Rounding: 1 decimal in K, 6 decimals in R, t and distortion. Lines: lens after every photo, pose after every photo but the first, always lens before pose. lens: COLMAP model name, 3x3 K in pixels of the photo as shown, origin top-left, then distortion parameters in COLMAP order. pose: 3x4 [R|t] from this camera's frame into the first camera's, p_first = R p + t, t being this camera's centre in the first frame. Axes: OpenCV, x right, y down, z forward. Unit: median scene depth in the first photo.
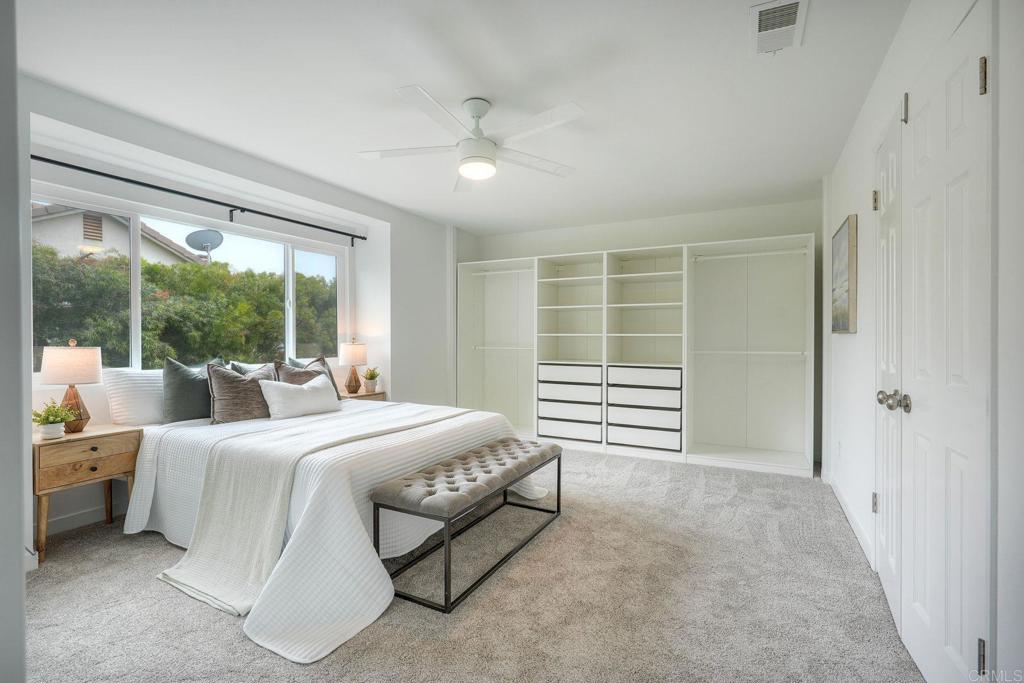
lens RADIAL K [[464.6, 0, 512.0], [0, 464.6, 341.5], [0, 0, 1]] dist [0.001186, 0.000352]
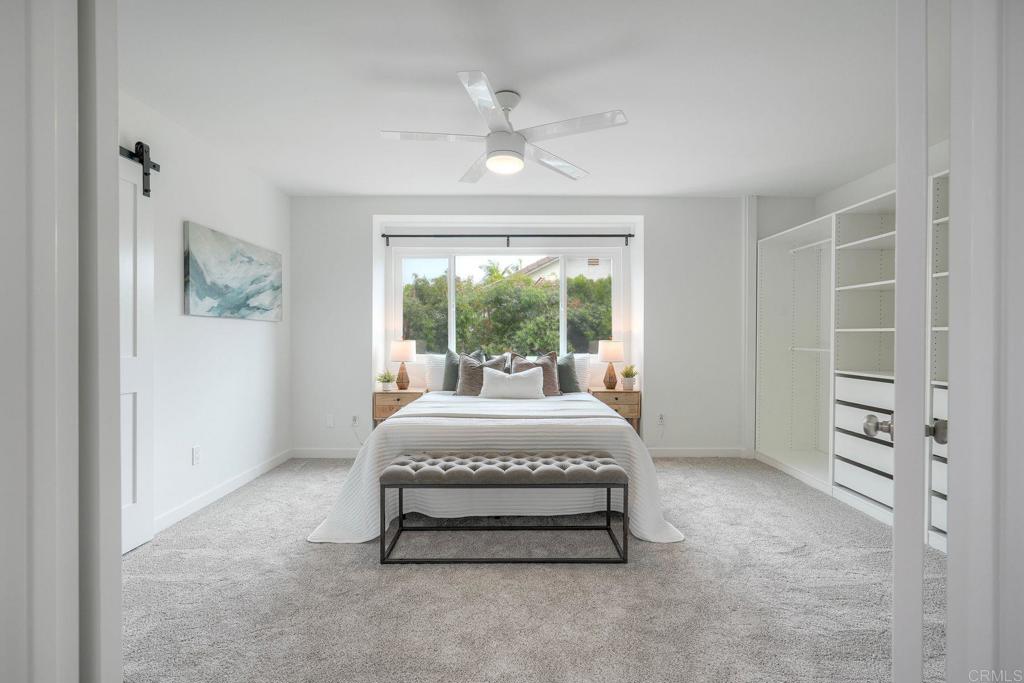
lens RADIAL K [[464.6, 0, 512.0], [0, 464.6, 341.5], [0, 0, 1]] dist [0.001186, 0.000352]
pose [[0.474195, 0.009897, -0.880364, 0.472897], [-0.008153, 0.999943, 0.006850, 0.000624], [0.880382, 0.003929, 0.474249, 0.320395]]
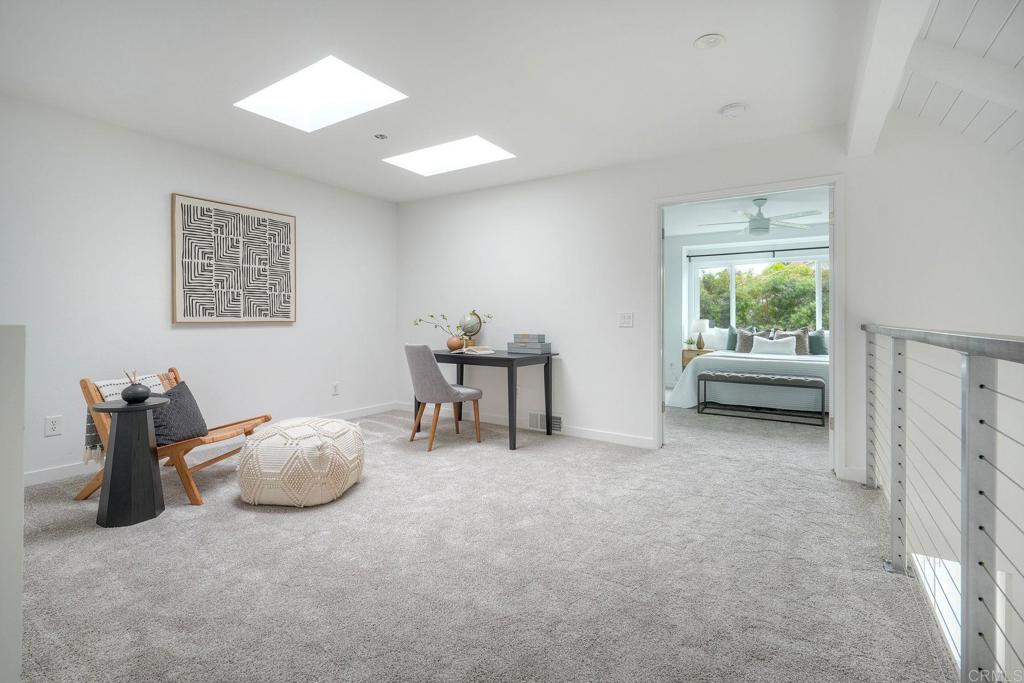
lens RADIAL K [[471.7, 0, 511.3], [0, 471.7, 307.4], [0, 0, 1]] dist [-0.000220, 0.000013]
pose [[-0.079471, -0.025826, -0.996503, 1.245371], [-0.016903, 0.999556, -0.024557, 0.017618], [0.996694, 0.014892, -0.079872, 0.037755]]
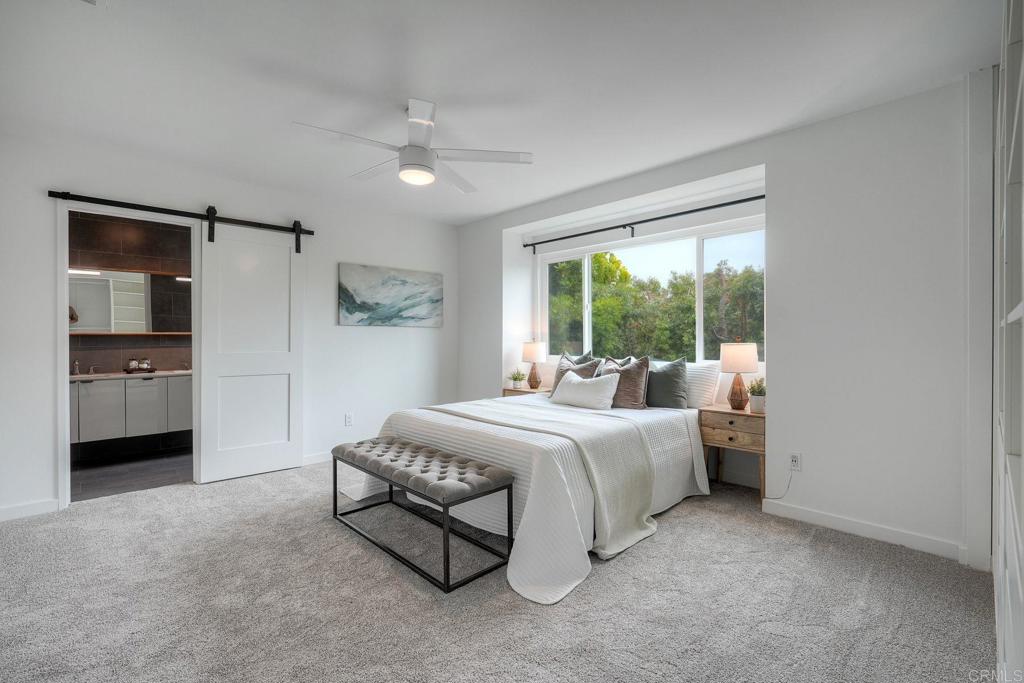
lens RADIAL K [[460.1, 0, 512.0], [0, 460.1, 341.5], [0, 0, 1]] dist [-0.001277, -0.000123]
pose [[-0.309072, 0.008637, -0.951000, 0.494195], [-0.004079, 0.999938, 0.010407, -0.005526], [0.951030, 0.007096, -0.309017, 0.894276]]
